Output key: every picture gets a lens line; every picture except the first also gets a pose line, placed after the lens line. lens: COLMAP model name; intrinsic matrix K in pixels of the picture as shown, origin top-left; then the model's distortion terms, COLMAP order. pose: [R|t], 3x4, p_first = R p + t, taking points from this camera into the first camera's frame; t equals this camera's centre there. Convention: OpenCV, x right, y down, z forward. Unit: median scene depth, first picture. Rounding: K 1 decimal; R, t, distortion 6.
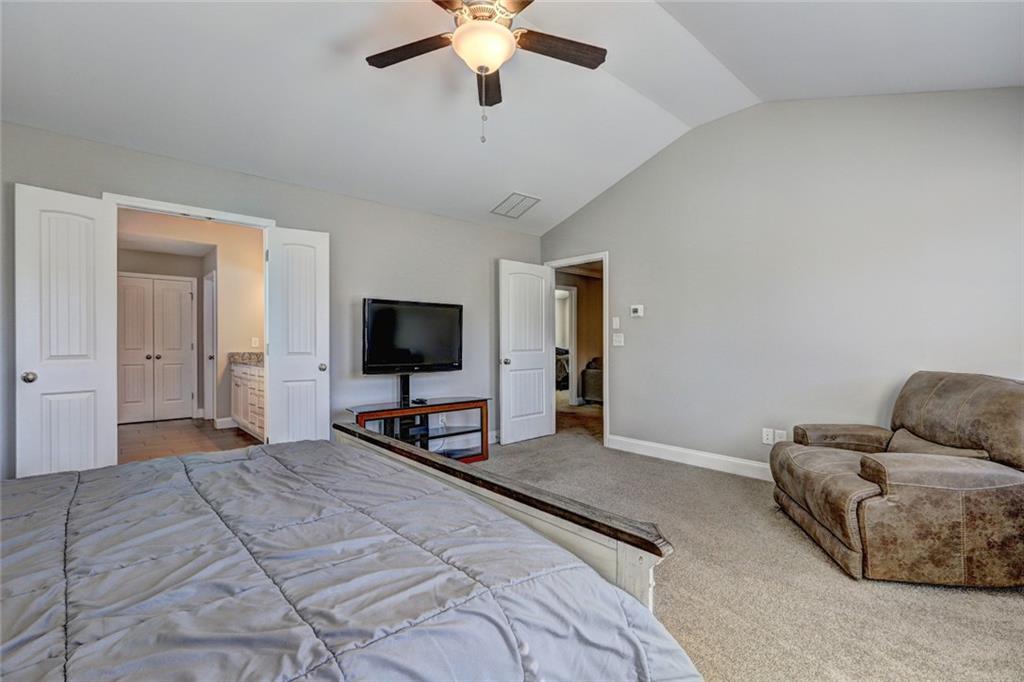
lens RADIAL K [[459.1, 0, 508.8], [0, 459.1, 343.0], [0, 0, 1]] dist [-0.007508, 0.003853]
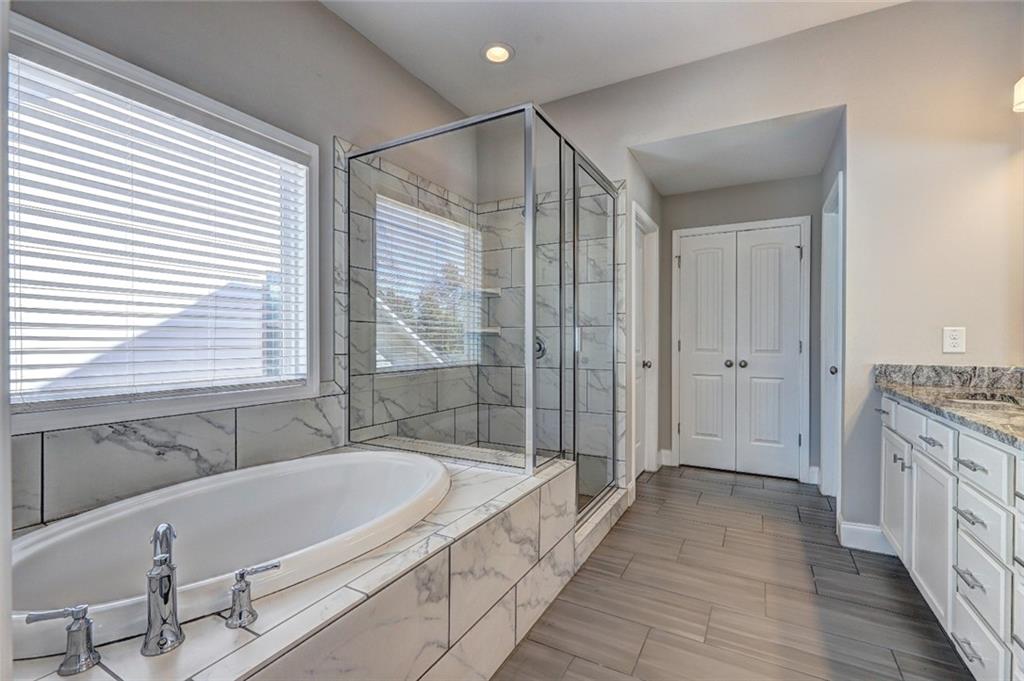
lens RADIAL K [[459.1, 0, 509.1], [0, 459.1, 341.8], [0, 0, 1]] dist [-0.007508, 0.003853]
pose [[0.339931, 0.006965, -0.940425, -0.324295], [-0.003411, 0.999975, 0.006173, -0.000243], [0.940444, 0.001110, 0.339946, 0.531357]]
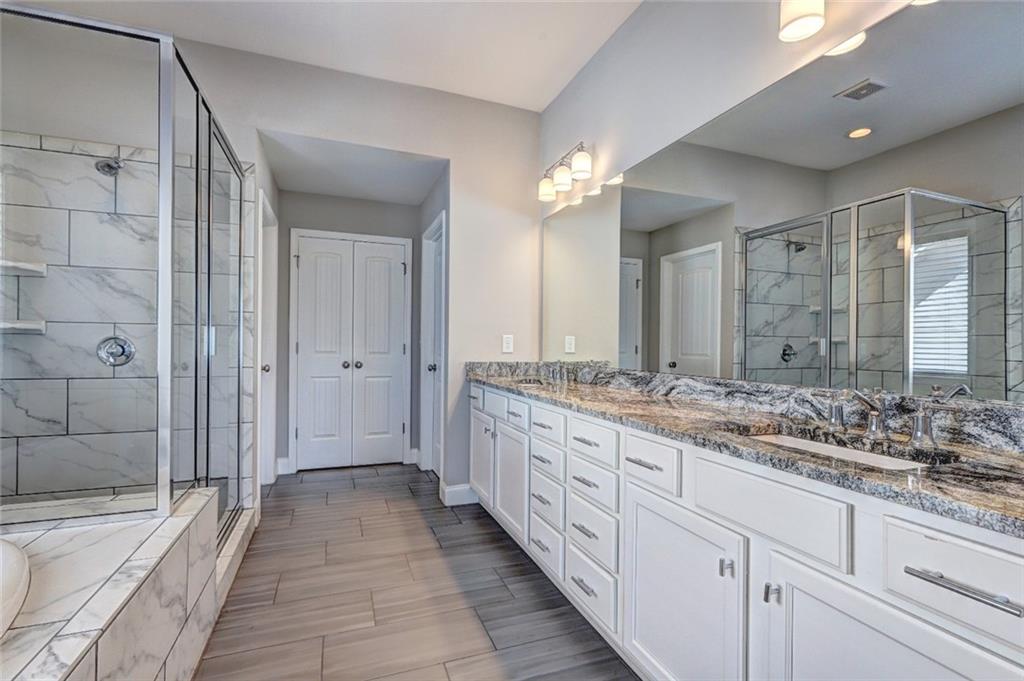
lens RADIAL K [[459.1, 0, 514.9], [0, 459.1, 342.0], [0, 0, 1]] dist [-0.007508, 0.003853]
pose [[0.940002, 0.010110, -0.341019, -0.356028], [-0.012492, 0.999910, -0.004791, -0.000544], [0.340940, 0.008764, 0.940044, 0.489830]]
